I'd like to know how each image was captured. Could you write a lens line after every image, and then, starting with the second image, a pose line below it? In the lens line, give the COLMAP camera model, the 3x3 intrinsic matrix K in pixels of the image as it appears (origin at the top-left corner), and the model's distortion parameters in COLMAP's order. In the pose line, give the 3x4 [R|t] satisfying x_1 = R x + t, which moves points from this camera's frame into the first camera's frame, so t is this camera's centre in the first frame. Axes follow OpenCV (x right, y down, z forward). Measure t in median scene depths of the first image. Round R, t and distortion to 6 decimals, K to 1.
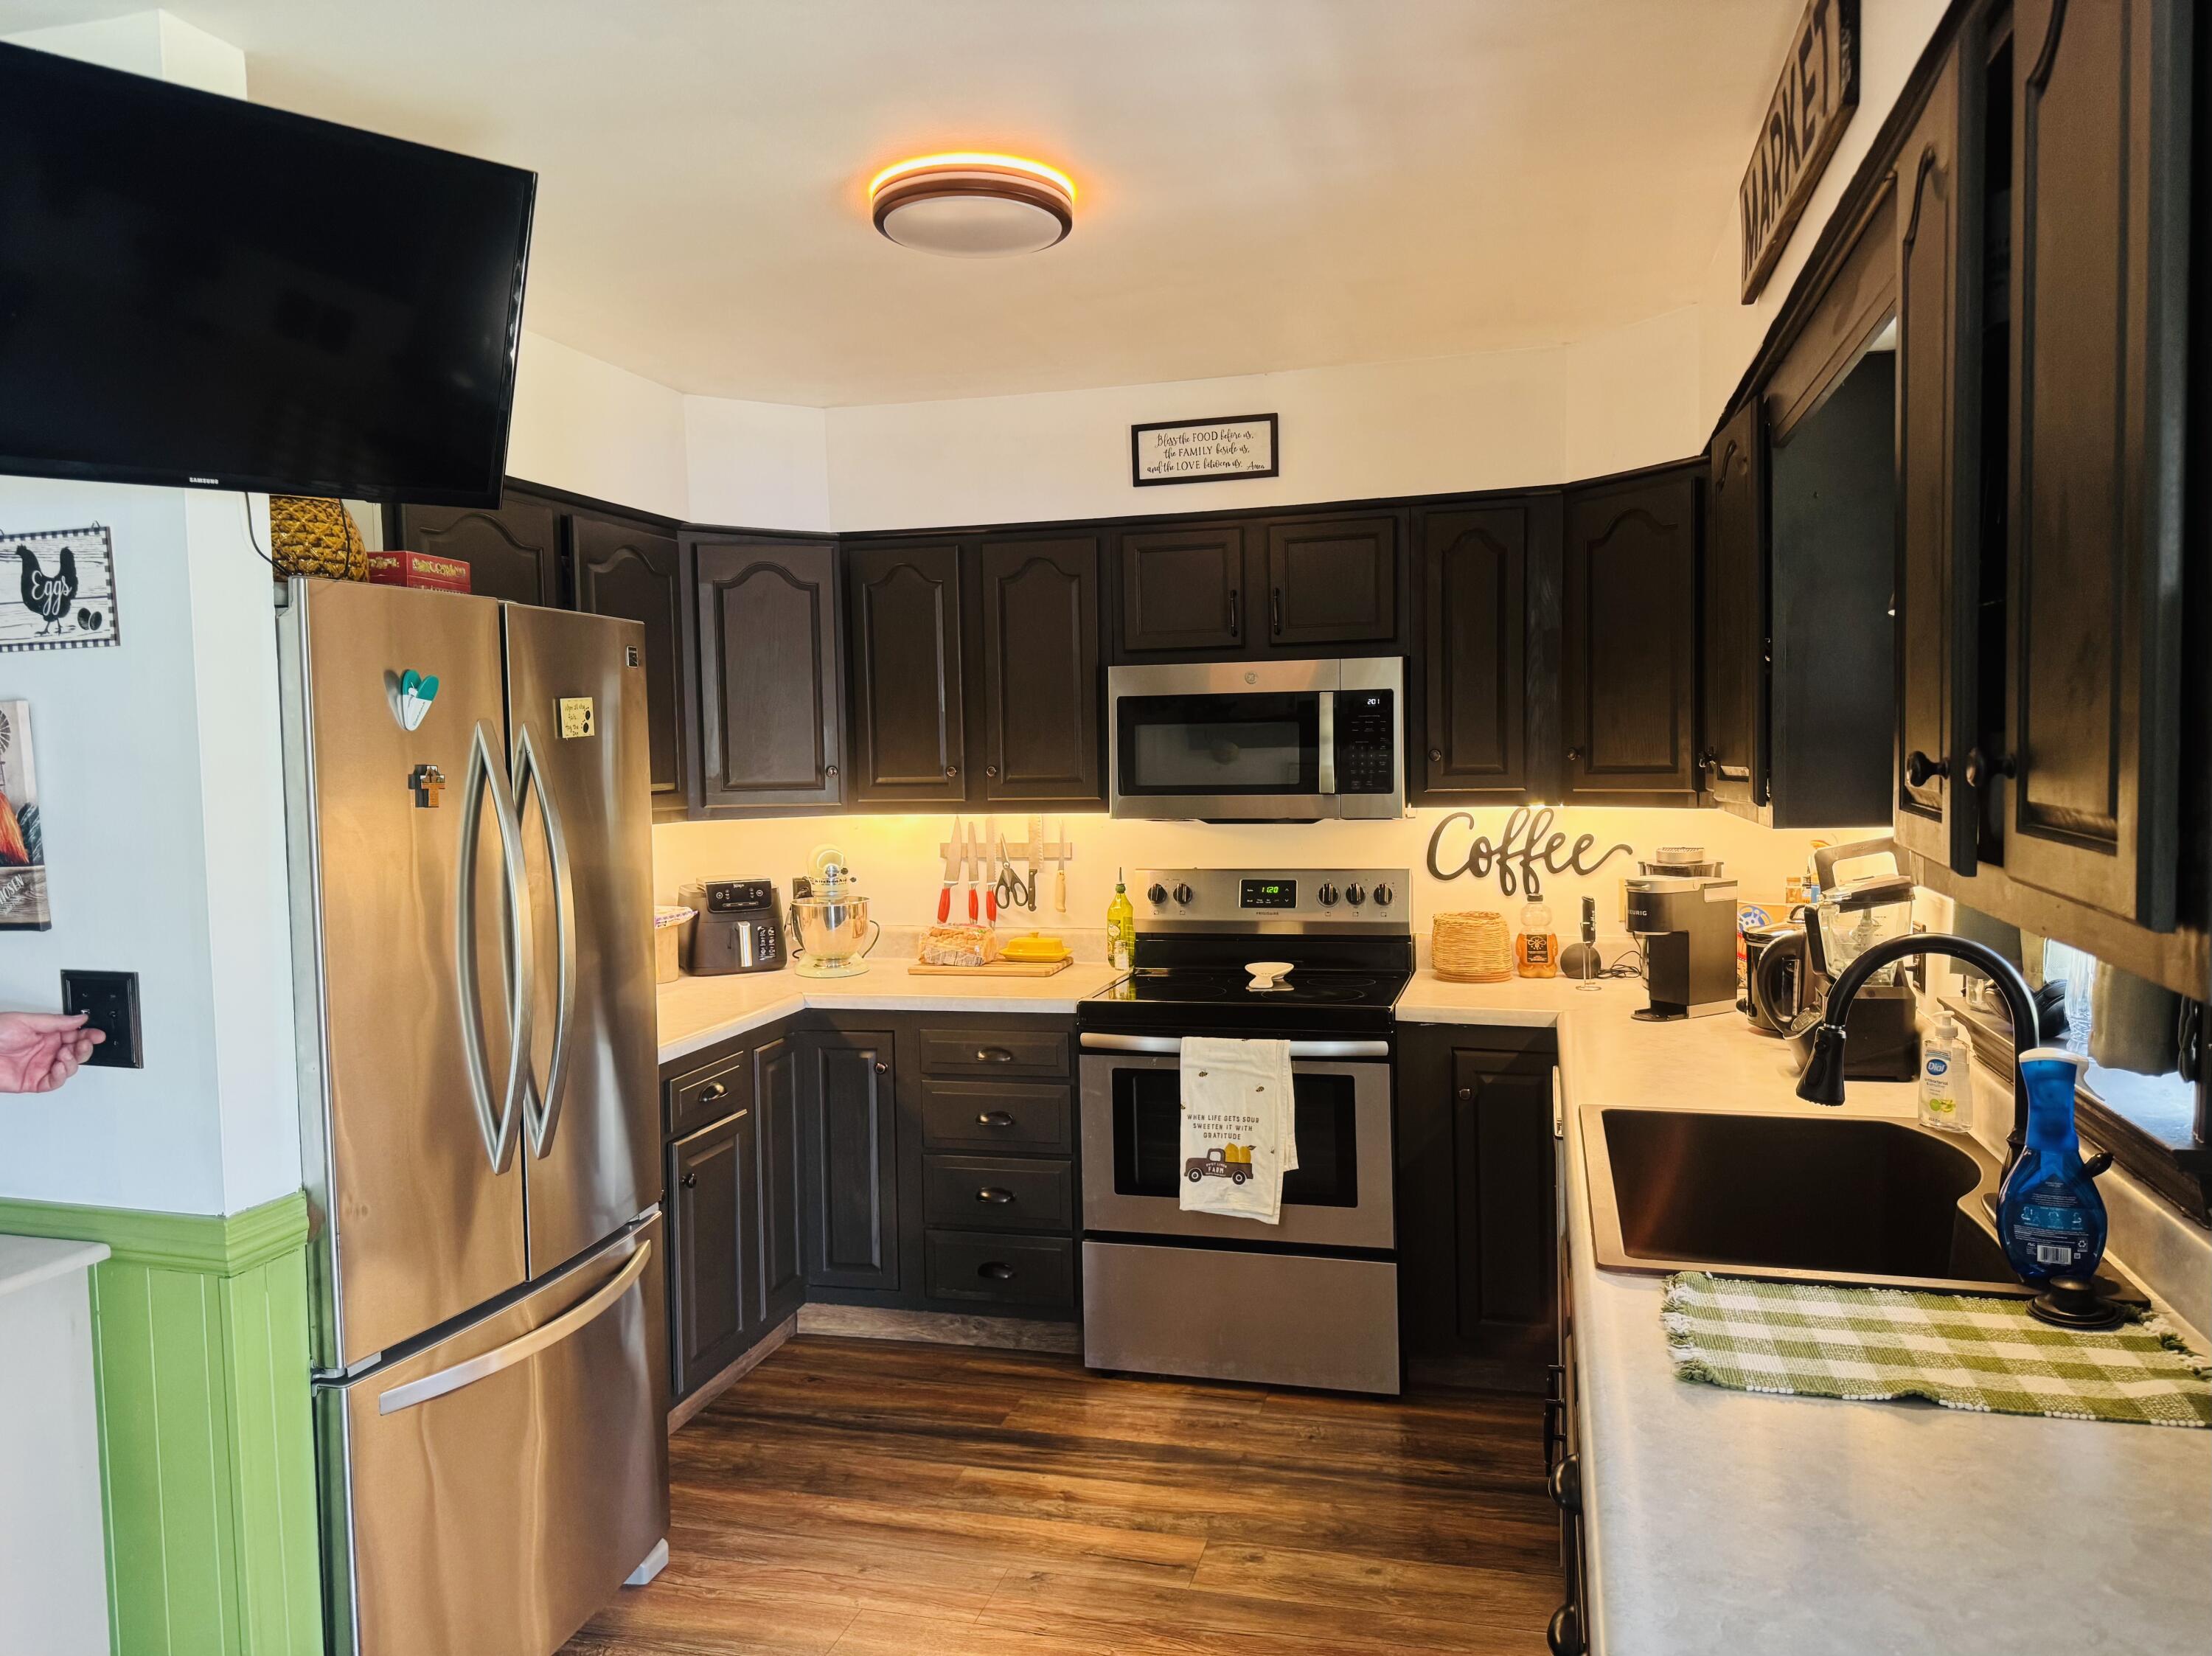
lens RADIAL K [[1597.5, 0, 1112.9], [0, 1597.5, 841.4], [0, 0, 1]] dist [0.204084, -0.341332]
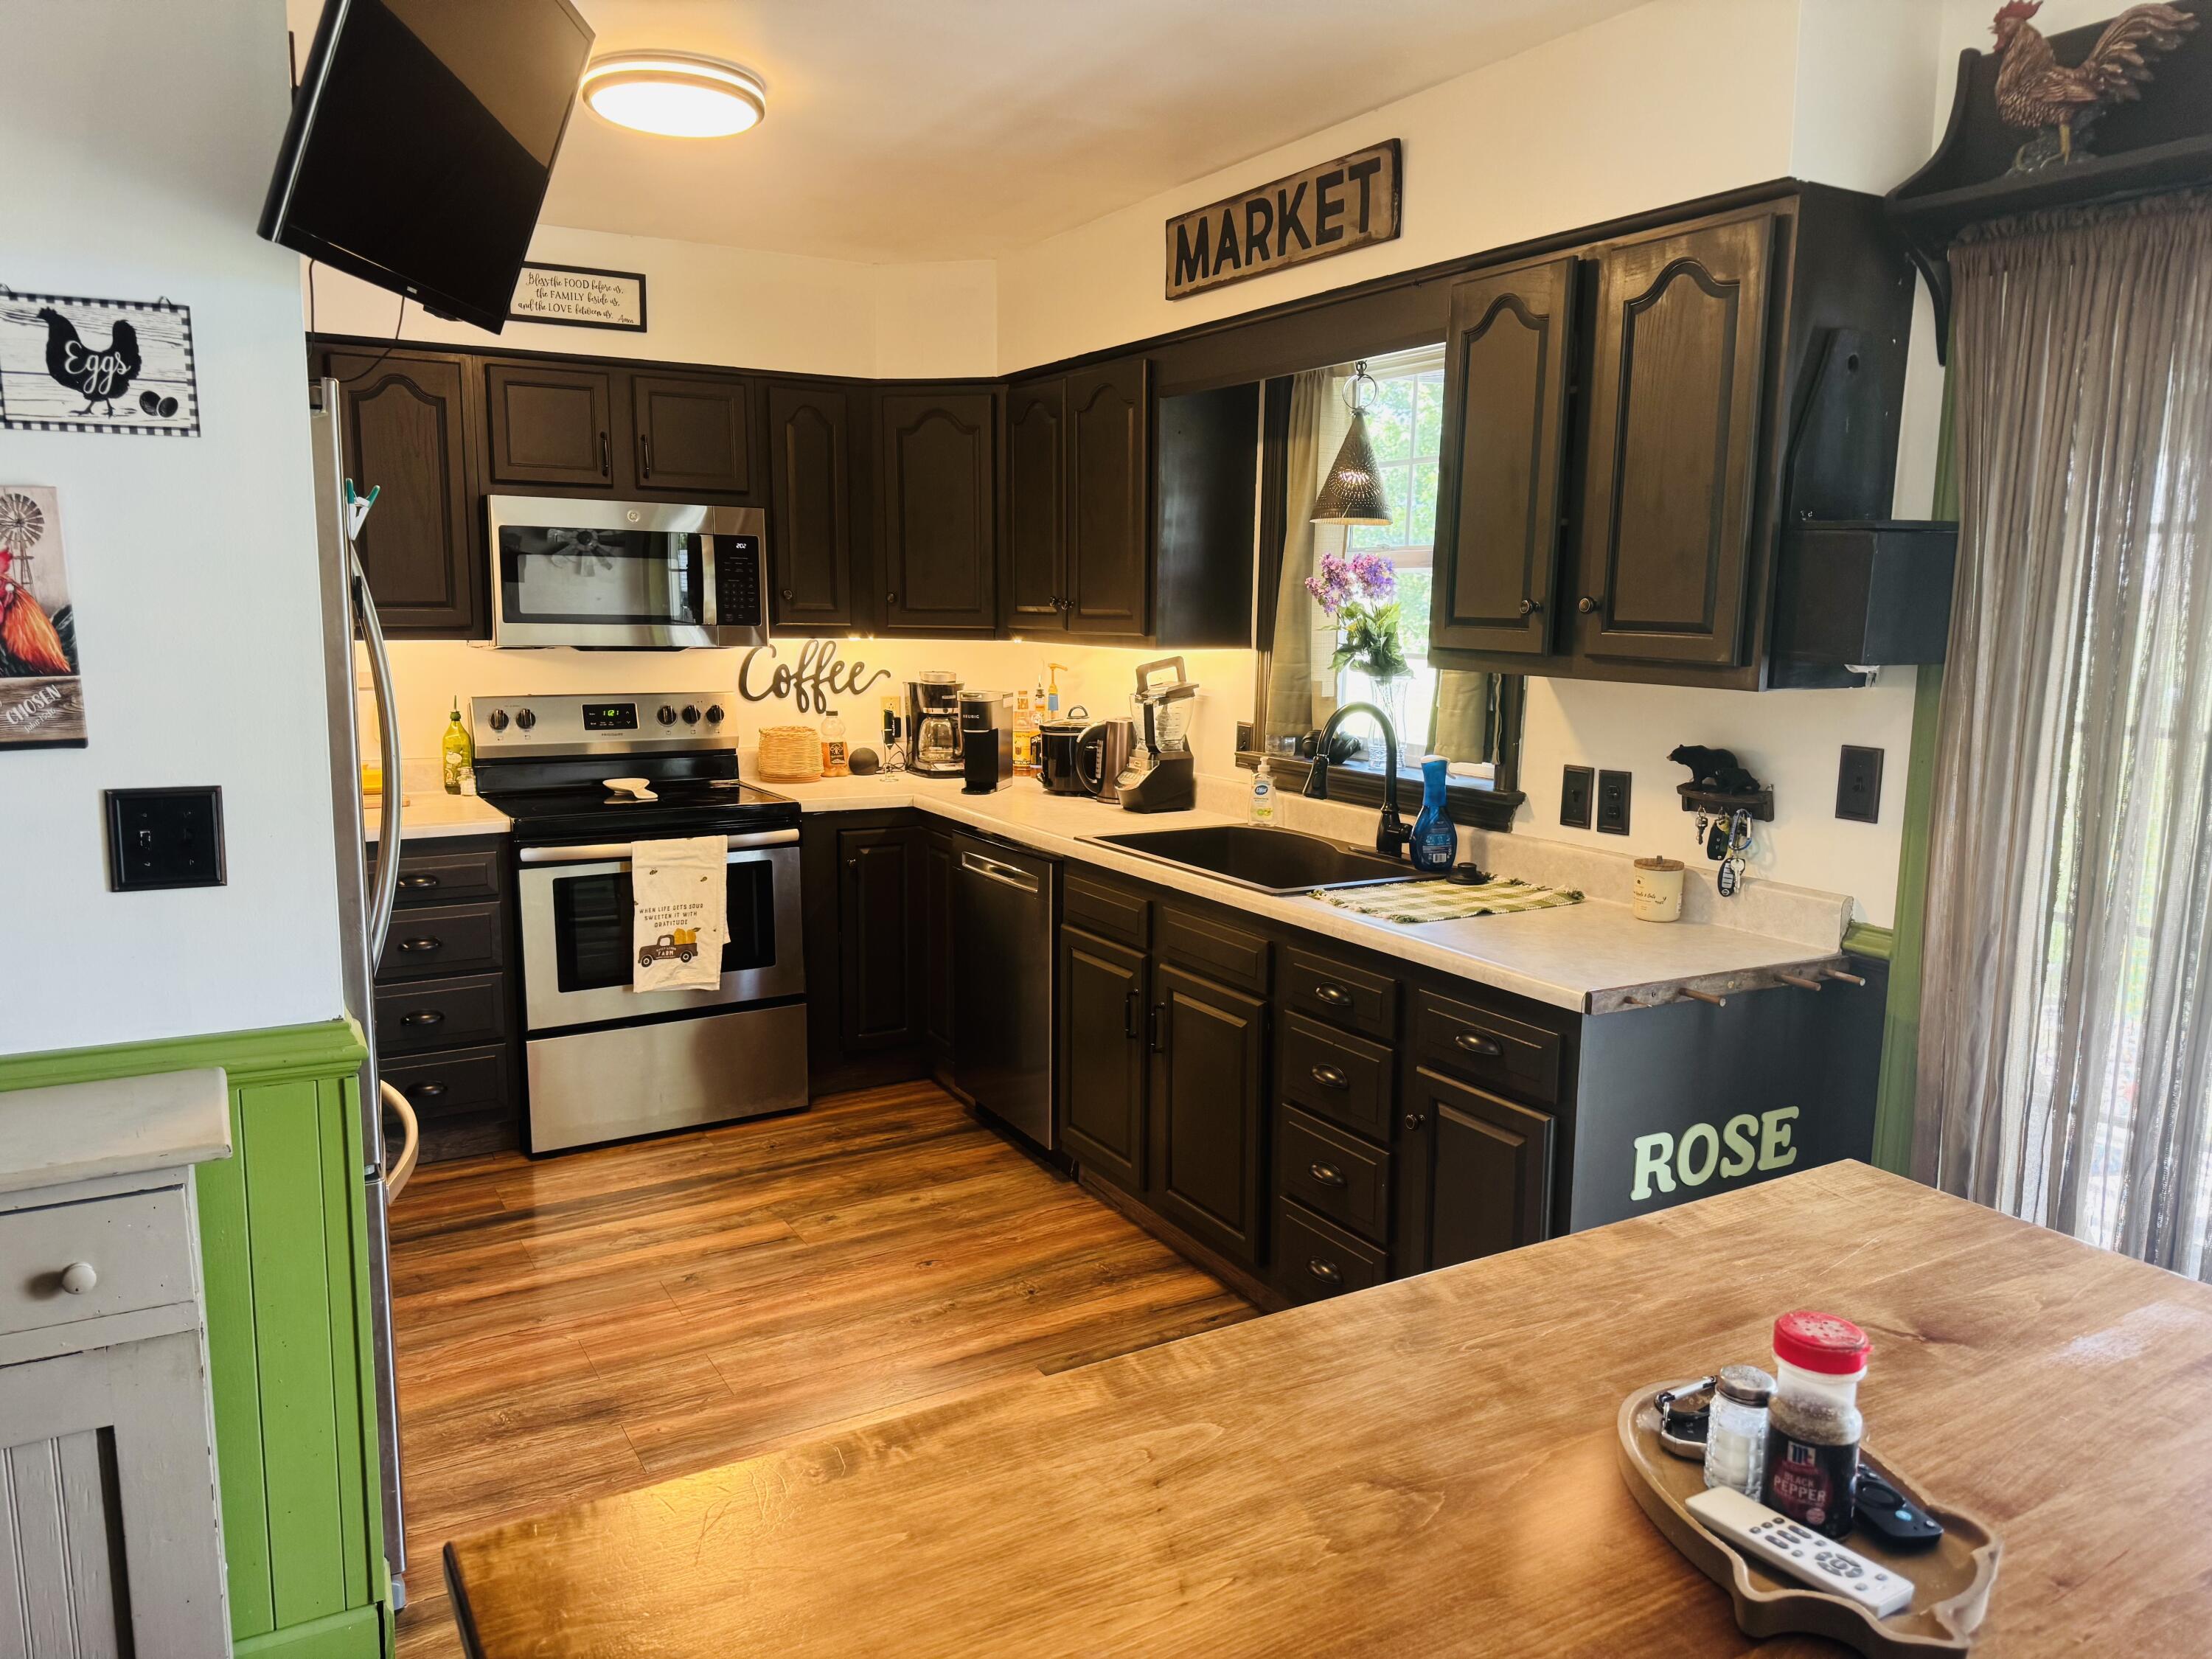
lens RADIAL K [[1579.2, 0, 1106.0], [0, 1579.2, 829.5], [0, 0, 1]] dist [0.200363, -0.252974]
pose [[0.704900, -0.080639, 0.704707, -0.515470], [0.019846, 0.995370, 0.094048, 0.014711], [-0.709029, -0.052309, 0.703237, -0.022122]]
